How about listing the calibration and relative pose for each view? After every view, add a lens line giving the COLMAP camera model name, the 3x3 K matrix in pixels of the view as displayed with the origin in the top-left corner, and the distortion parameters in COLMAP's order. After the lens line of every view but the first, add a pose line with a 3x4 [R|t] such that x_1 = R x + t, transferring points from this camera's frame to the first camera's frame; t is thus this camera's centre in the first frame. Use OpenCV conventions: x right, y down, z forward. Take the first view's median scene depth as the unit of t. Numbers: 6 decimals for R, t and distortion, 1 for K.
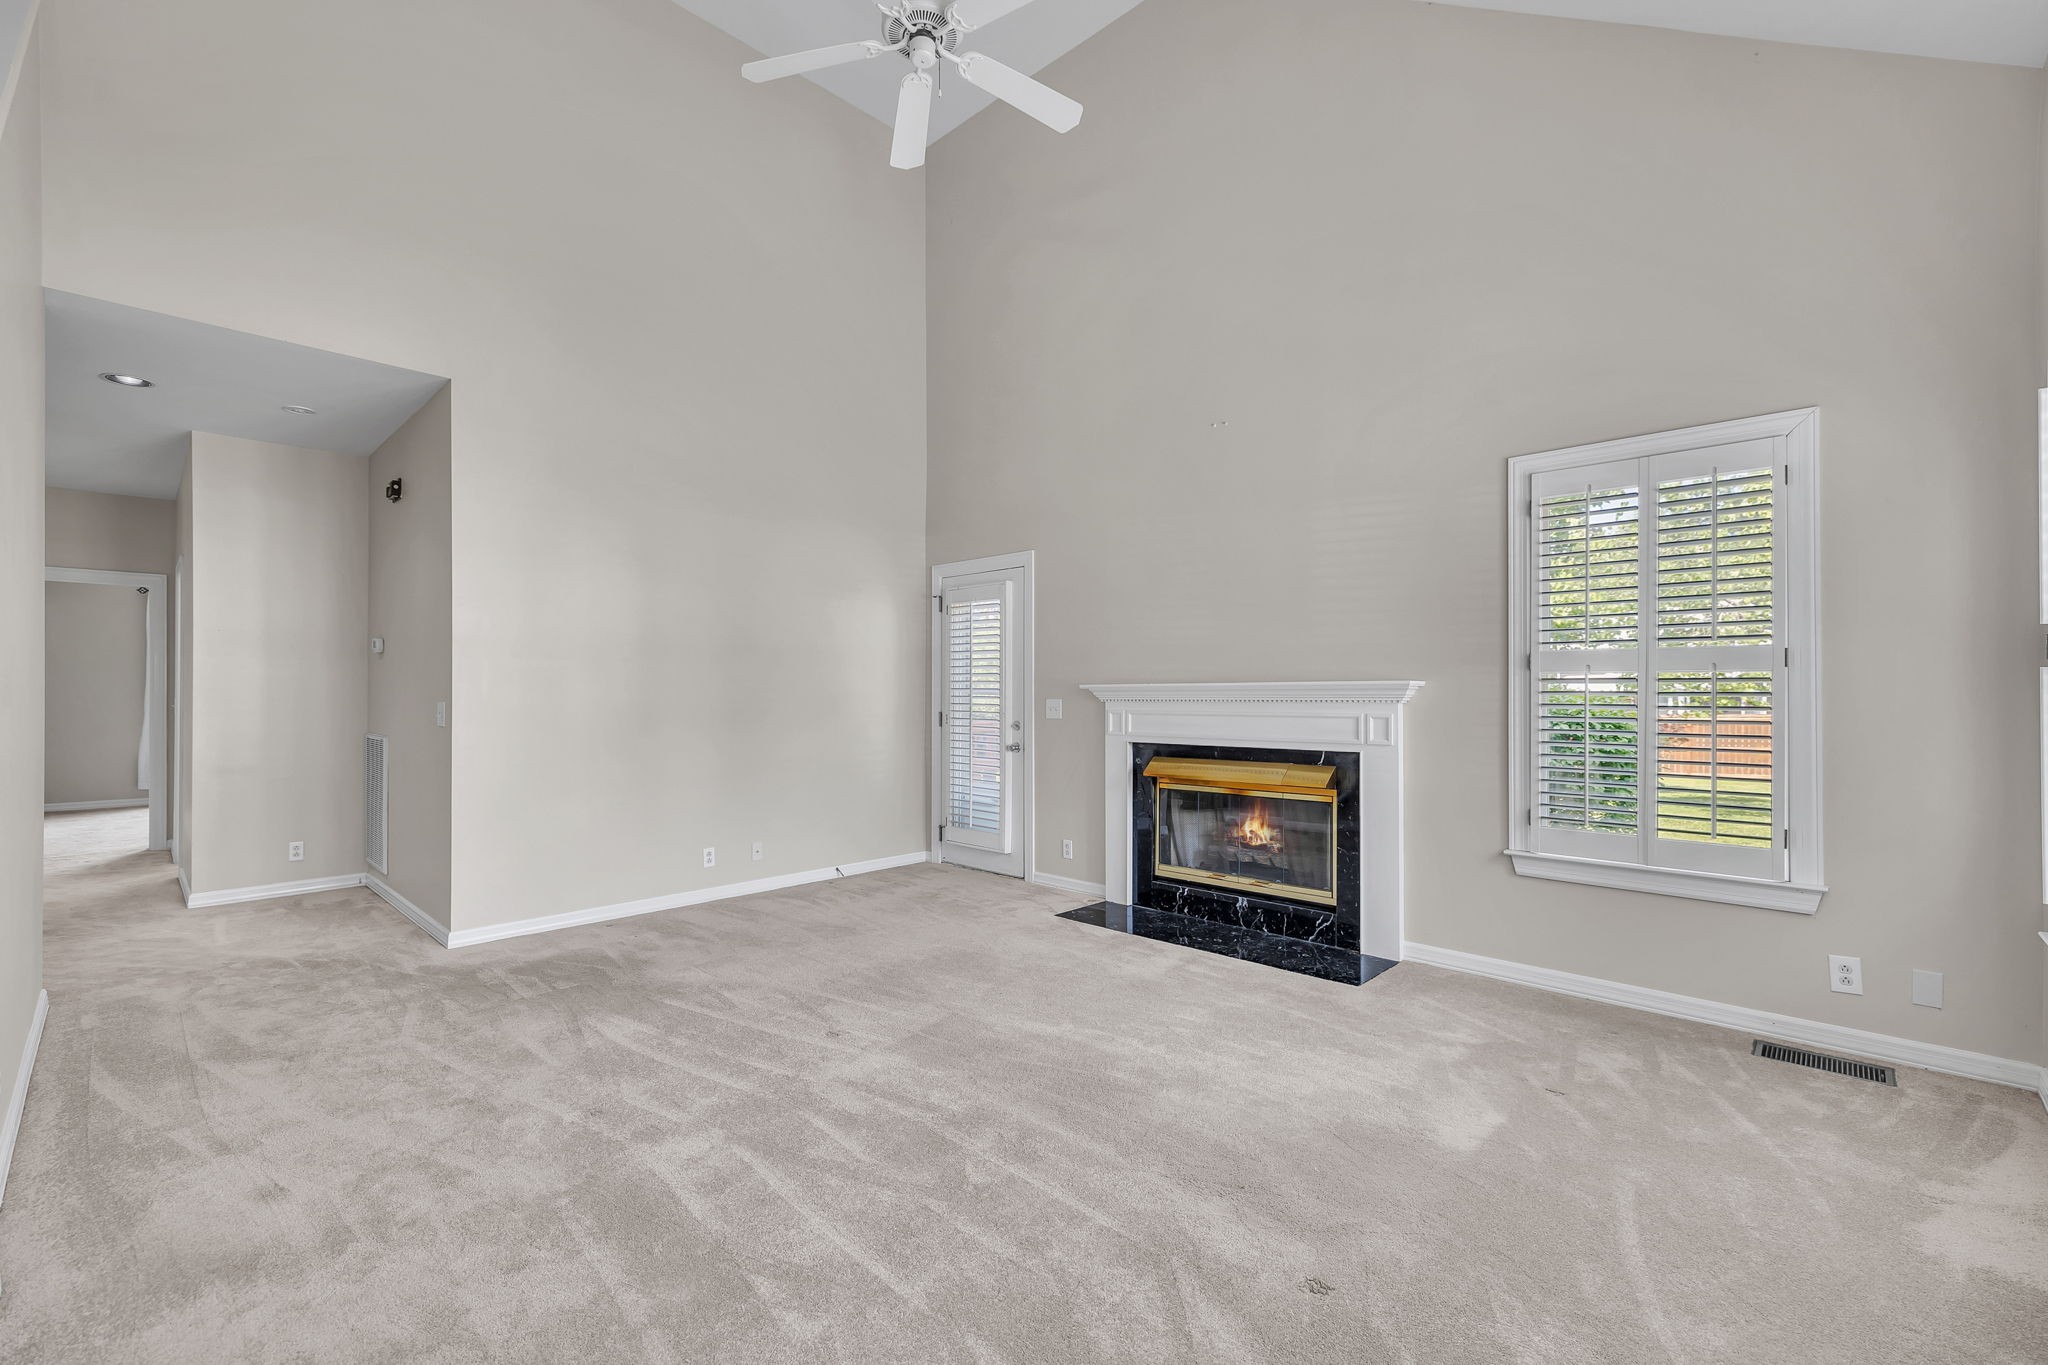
lens RADIAL K [[879.3, 0, 1009.5], [0, 879.3, 681.6], [0, 0, 1]] dist [0.000070, -0.000693]
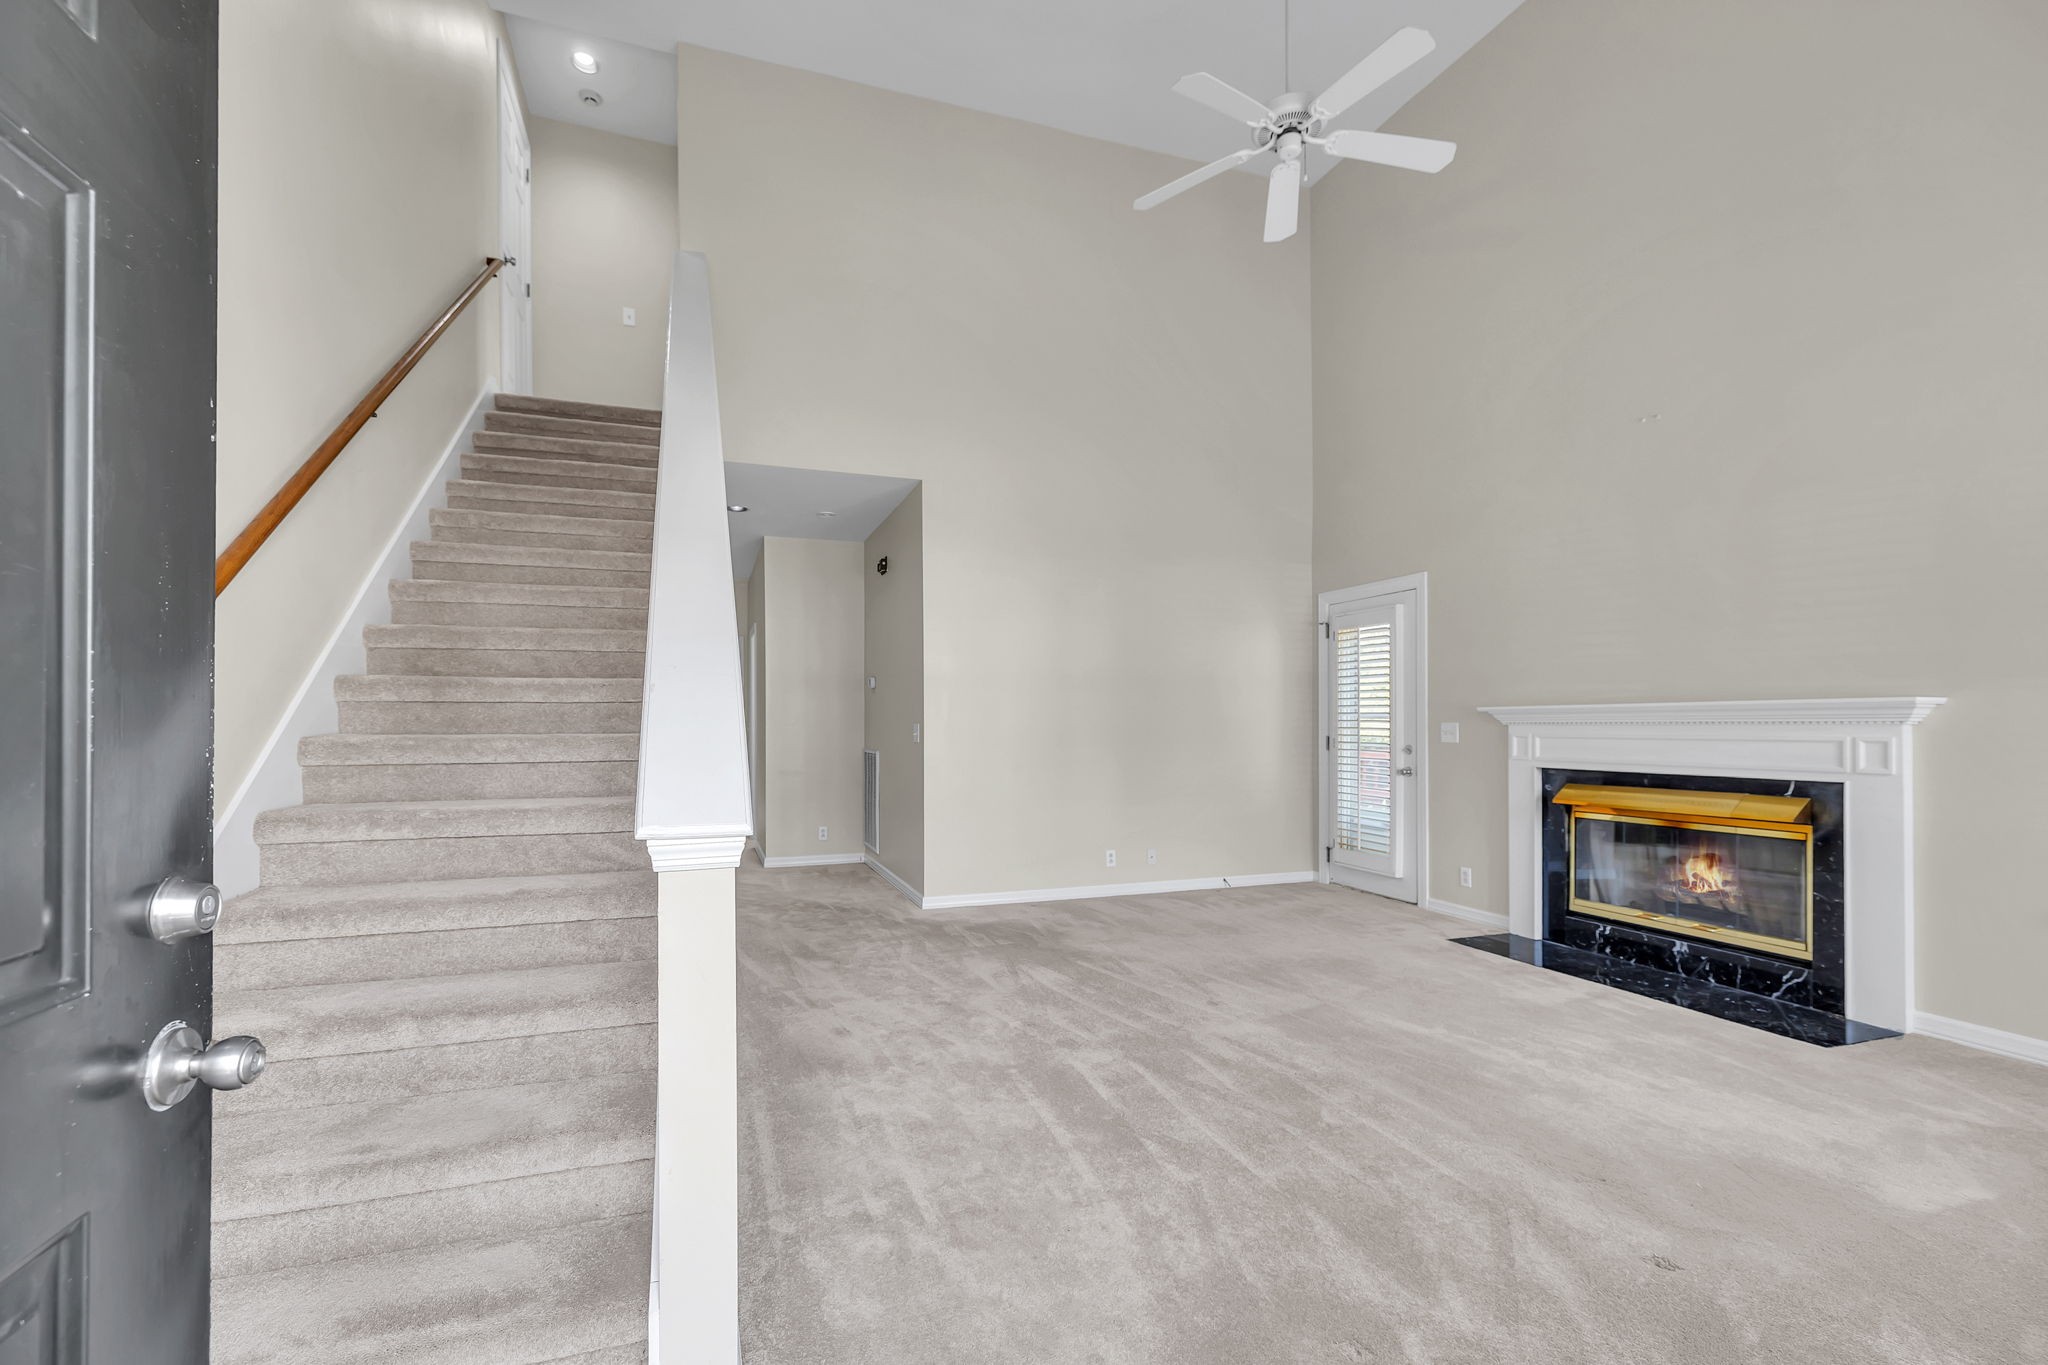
lens RADIAL K [[879.3, 0, 956.8], [0, 879.3, 714.5], [0, 0, 1]] dist [0.000070, -0.000693]
pose [[0.876686, -0.003828, -0.481048, 0.054937], [0.004759, 0.999988, 0.000714, 0.010212], [0.481039, -0.002916, 0.876694, -0.162395]]
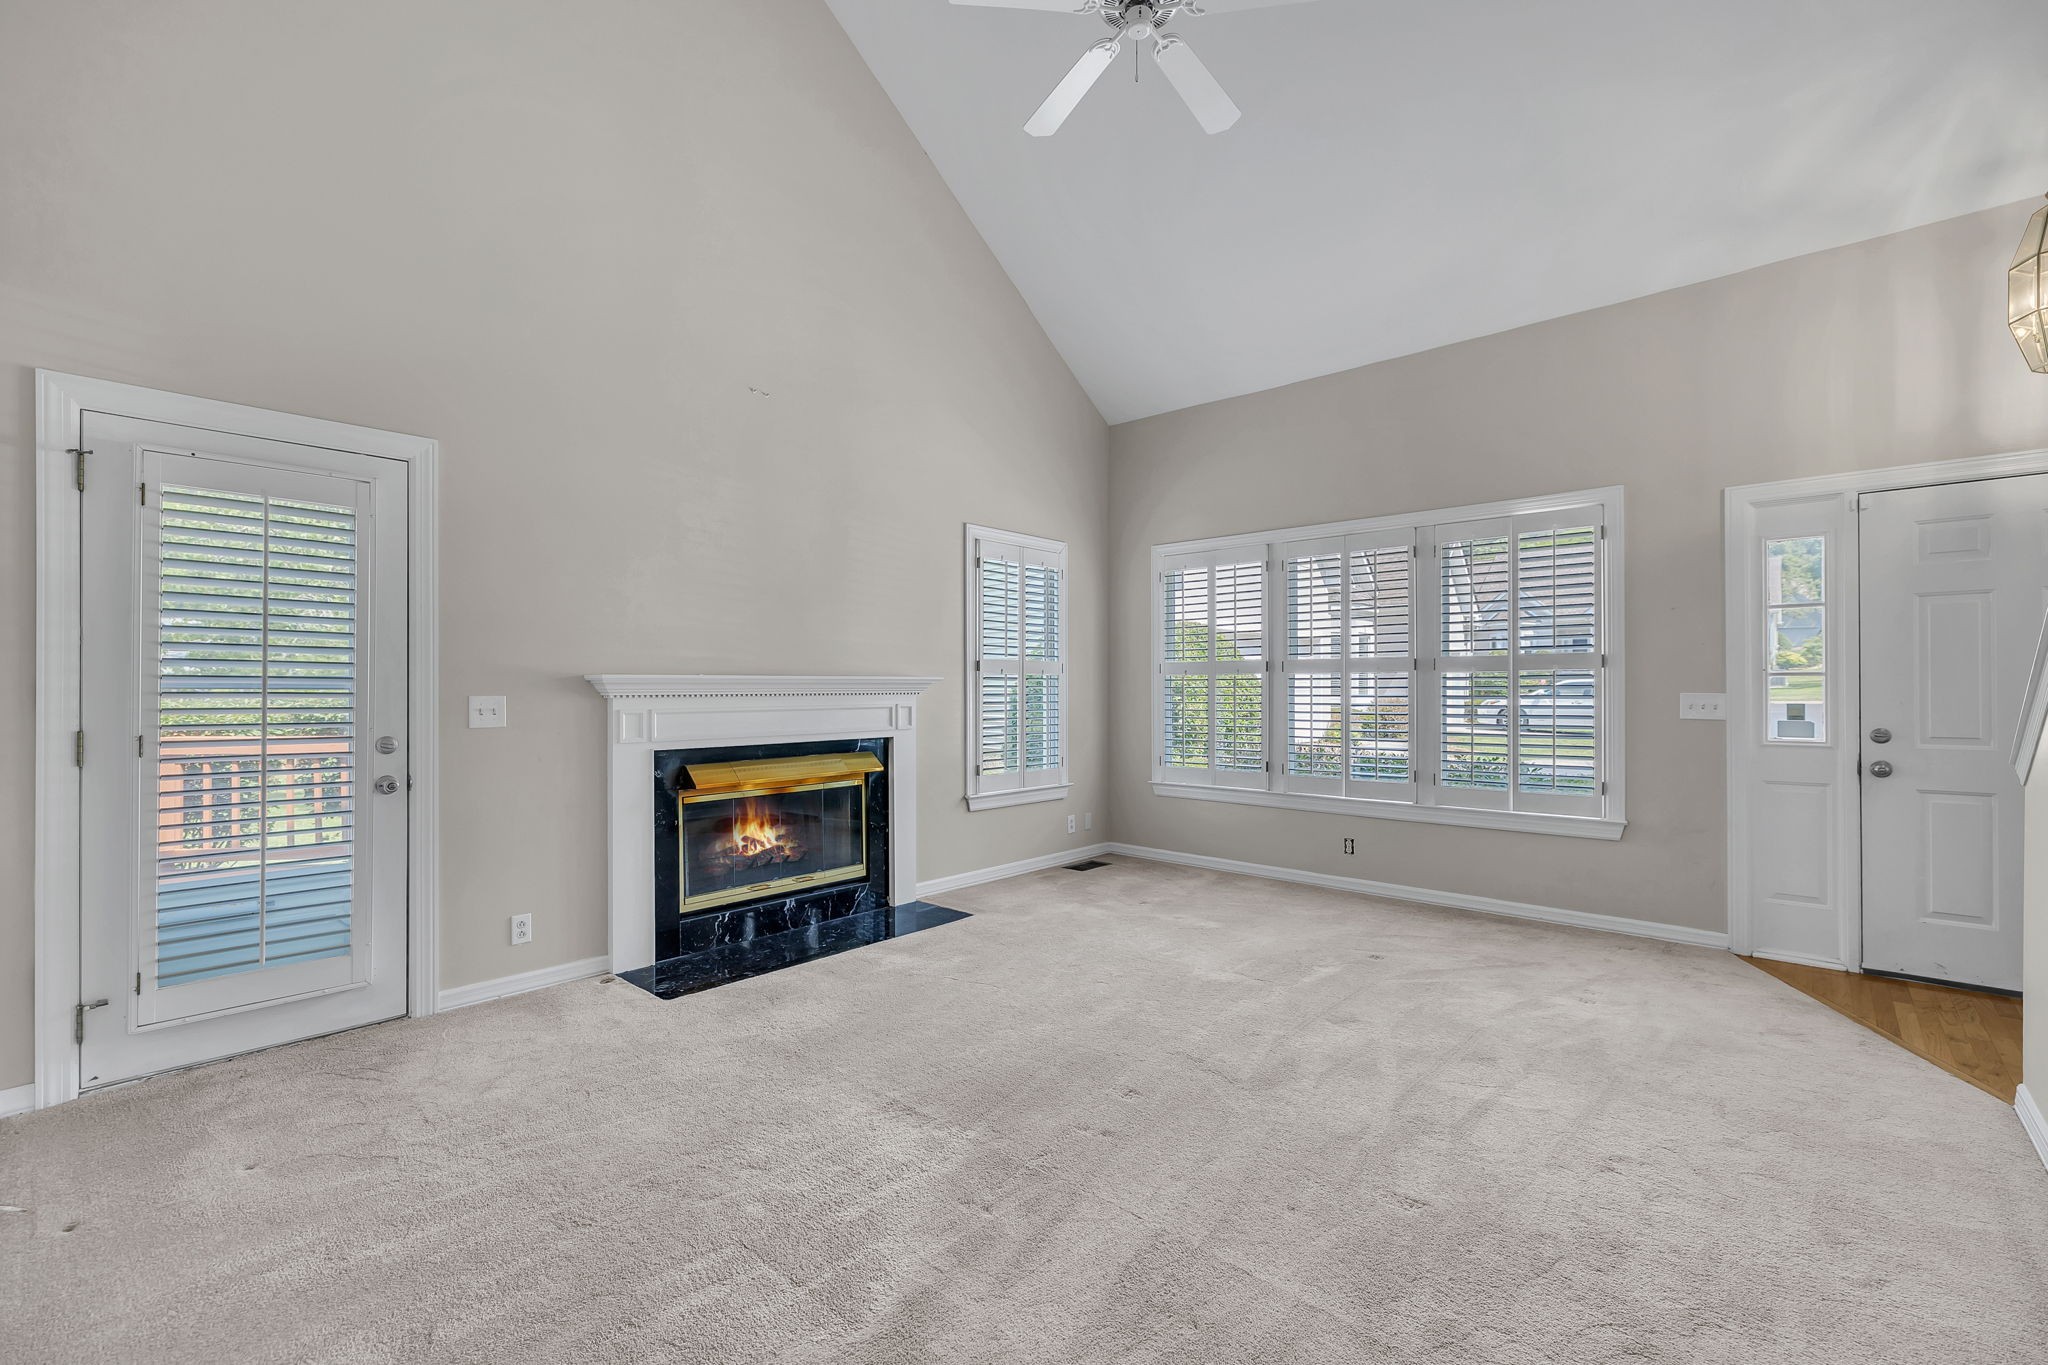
lens RADIAL K [[879.3, 0, 1026.5], [0, 879.3, 685.2], [0, 0, 1]] dist [0.000070, -0.000693]
pose [[-0.051870, 0.004466, 0.998644, -0.801215], [-0.011278, 0.999924, -0.005058, 0.015388], [-0.998590, -0.011525, -0.051815, 0.895075]]
